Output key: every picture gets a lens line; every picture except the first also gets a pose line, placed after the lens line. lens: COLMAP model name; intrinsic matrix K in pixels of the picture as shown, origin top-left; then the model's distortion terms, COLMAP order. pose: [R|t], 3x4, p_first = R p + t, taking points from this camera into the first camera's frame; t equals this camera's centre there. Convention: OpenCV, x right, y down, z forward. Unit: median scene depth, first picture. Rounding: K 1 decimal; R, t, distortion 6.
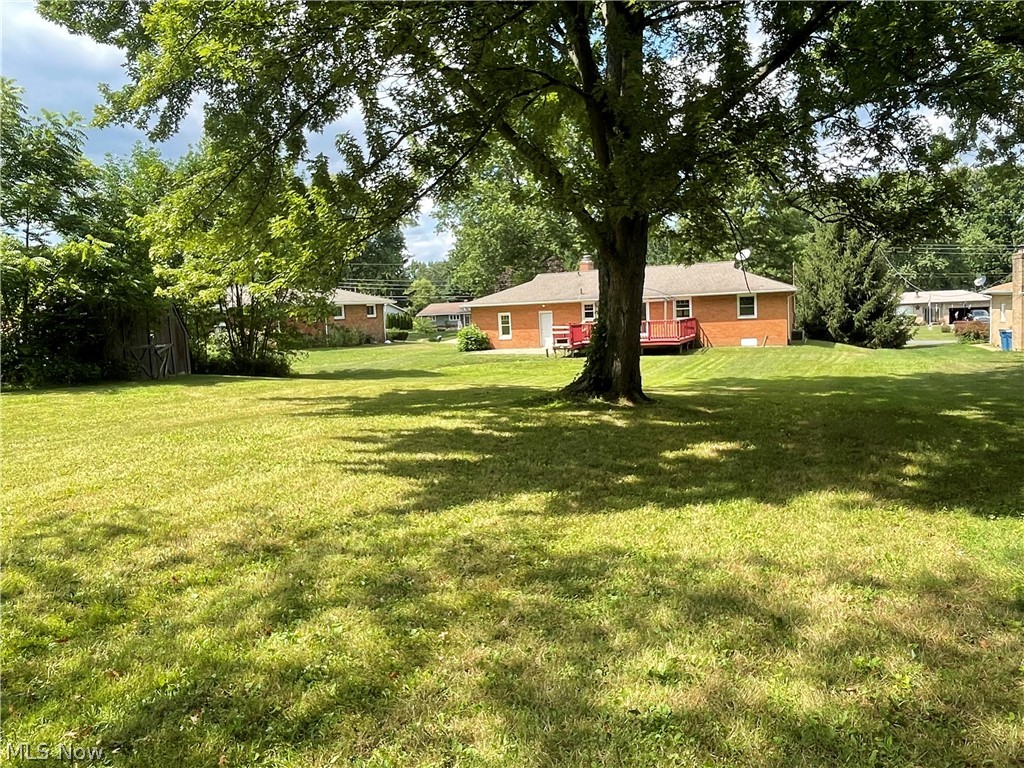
lens RADIAL K [[772.2, 0, 510.2], [0, 772.2, 383.3], [0, 0, 1]] dist [-0.000087, -0.000268]
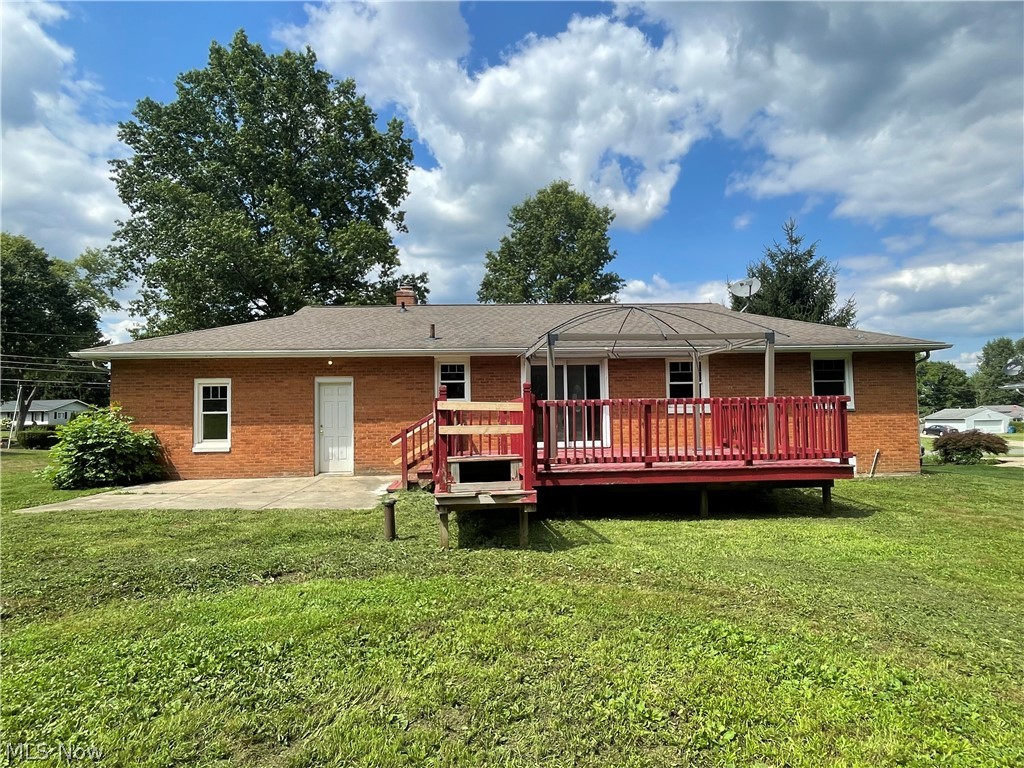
lens RADIAL K [[598.7, 0, 508.9], [0, 598.7, 387.1], [0, 0, 1]] dist [-0.005163, 0.003277]
pose [[0.909555, 0.052554, 0.412247, 0.003065], [0.011904, 0.988270, -0.152252, -0.043061], [-0.415413, 0.143389, 0.898260, 0.695871]]
